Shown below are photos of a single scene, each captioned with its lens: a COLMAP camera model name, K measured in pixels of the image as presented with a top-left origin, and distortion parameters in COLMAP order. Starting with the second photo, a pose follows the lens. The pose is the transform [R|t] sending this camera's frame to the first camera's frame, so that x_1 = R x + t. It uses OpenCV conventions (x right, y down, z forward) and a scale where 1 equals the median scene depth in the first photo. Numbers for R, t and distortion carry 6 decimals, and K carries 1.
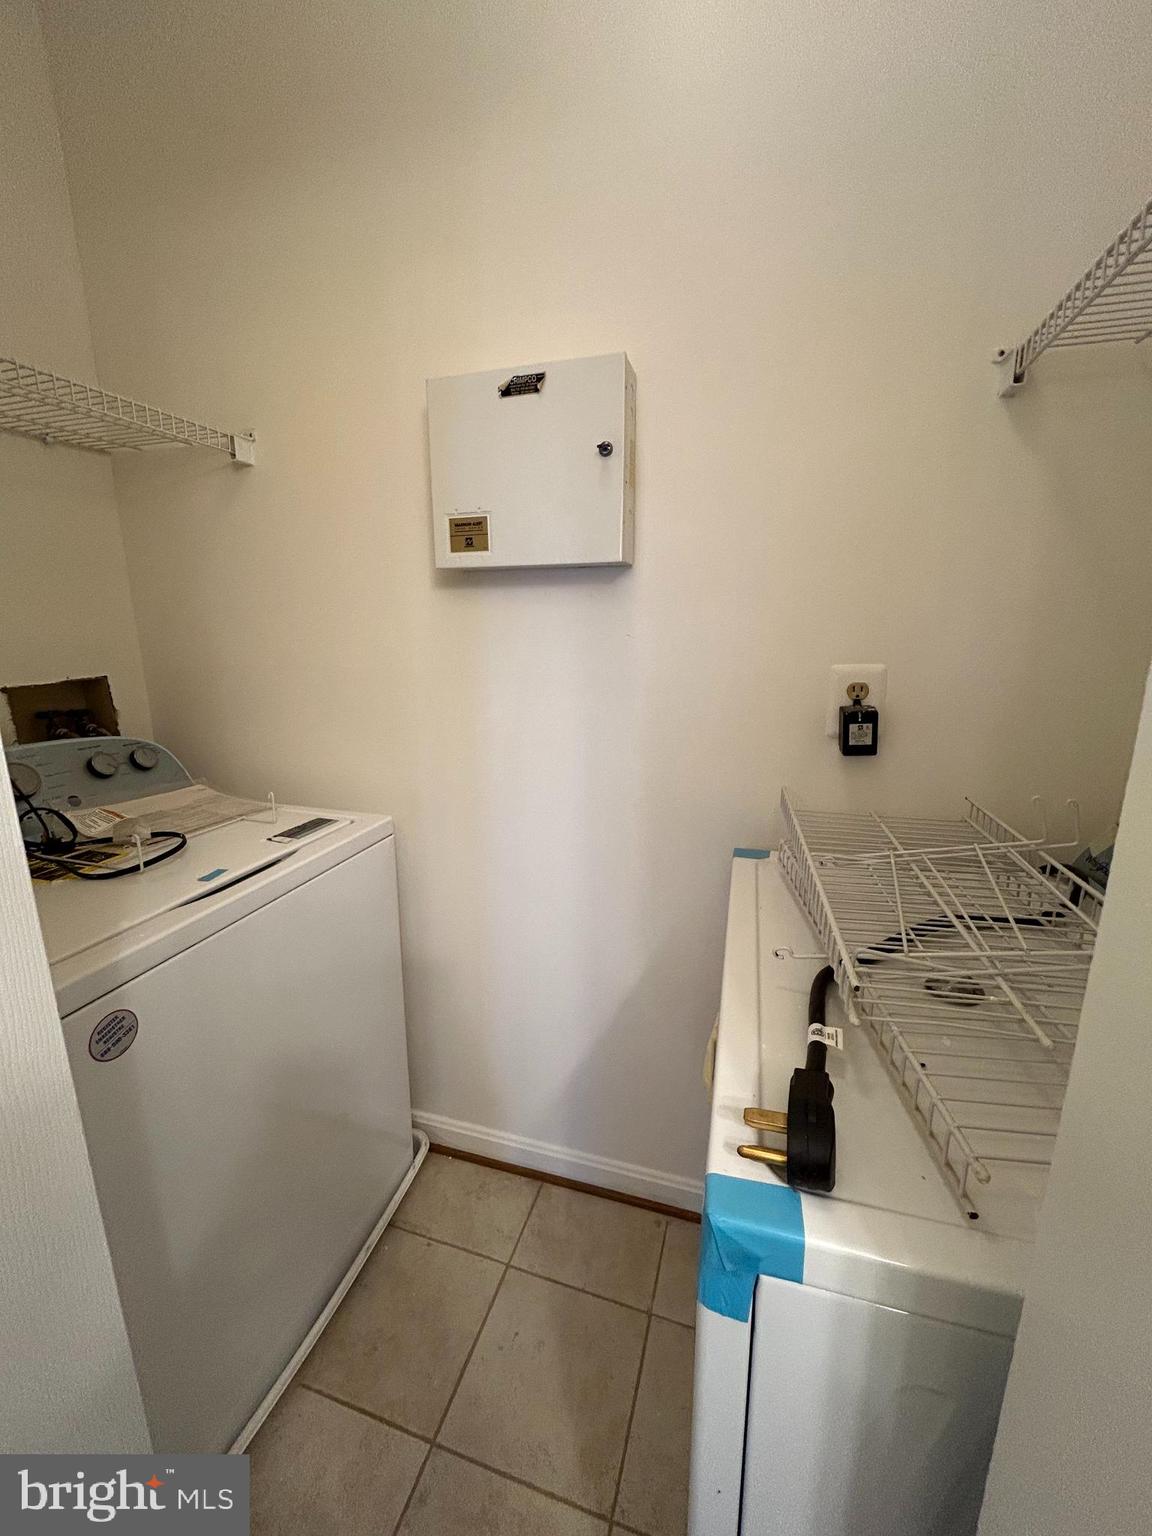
lens RADIAL K [[621.1, 0, 572.8], [0, 621.1, 774.2], [0, 0, 1]] dist [-0.016647, -0.000181]
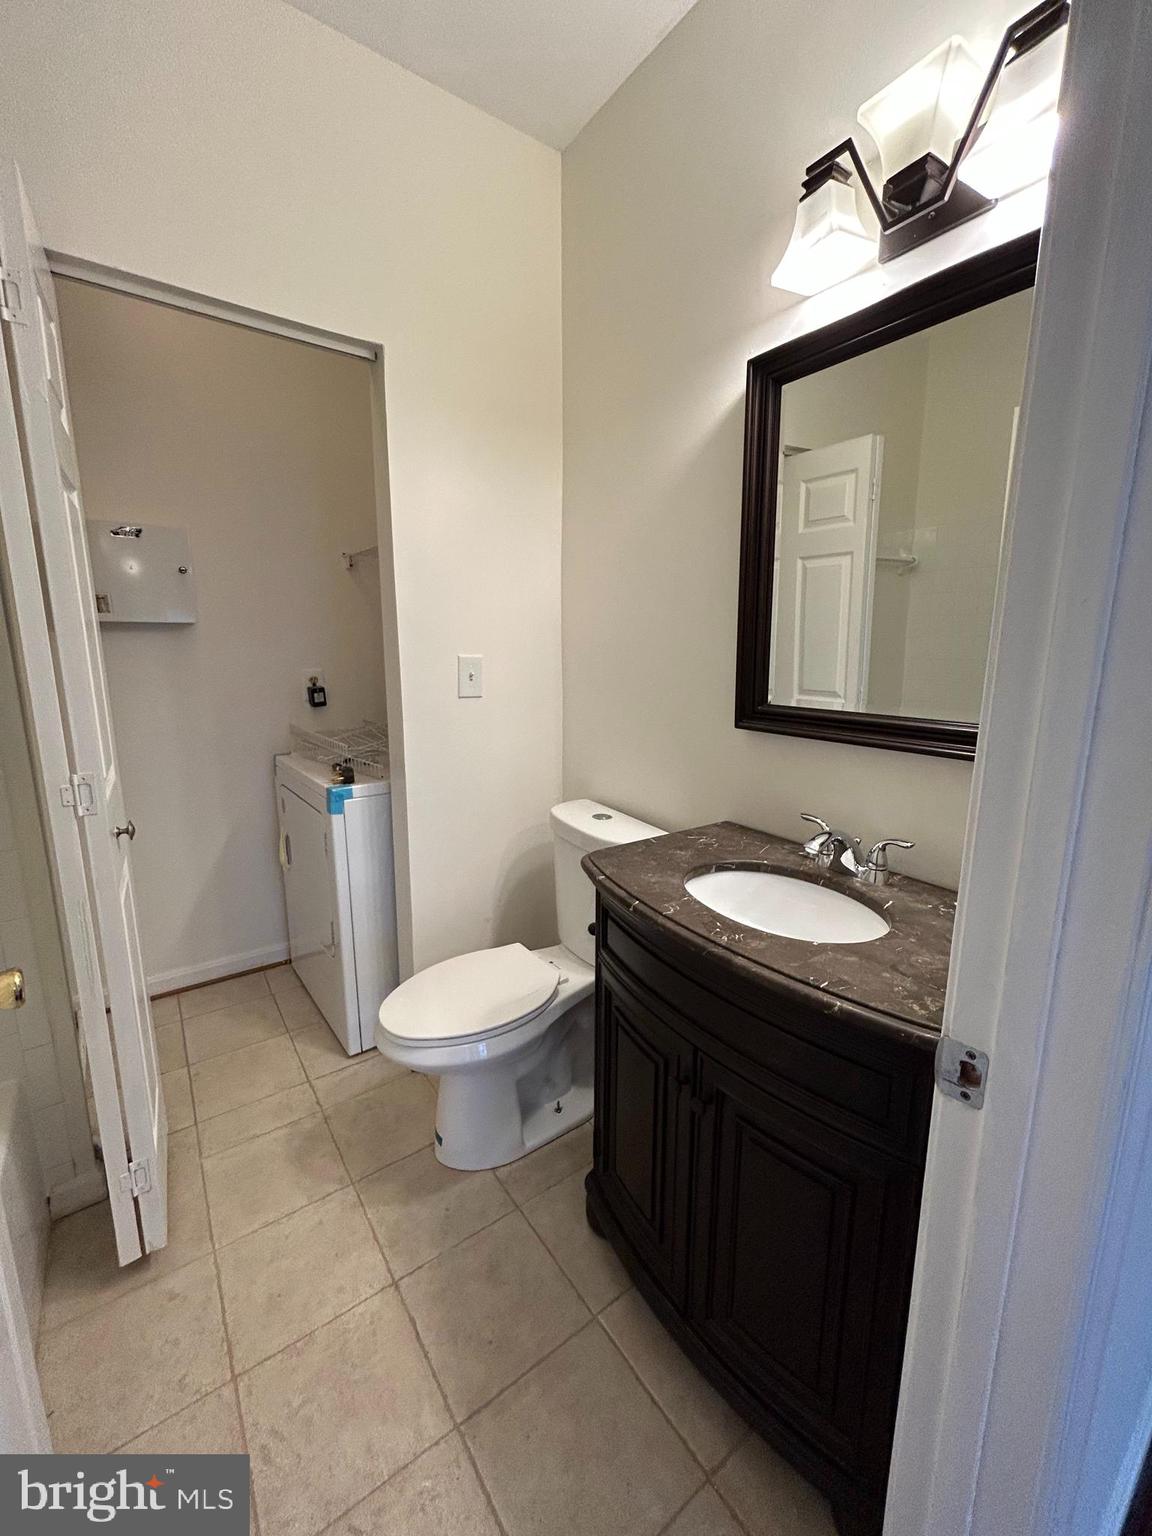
lens RADIAL K [[621.1, 0, 577.4], [0, 621.1, 768.5], [0, 0, 1]] dist [-0.016647, -0.000181]
pose [[0.601028, -0.142769, 0.786373, -0.849077], [0.179417, 0.982905, 0.041321, 0.283248], [-0.778829, 0.116254, 0.616369, -1.214298]]
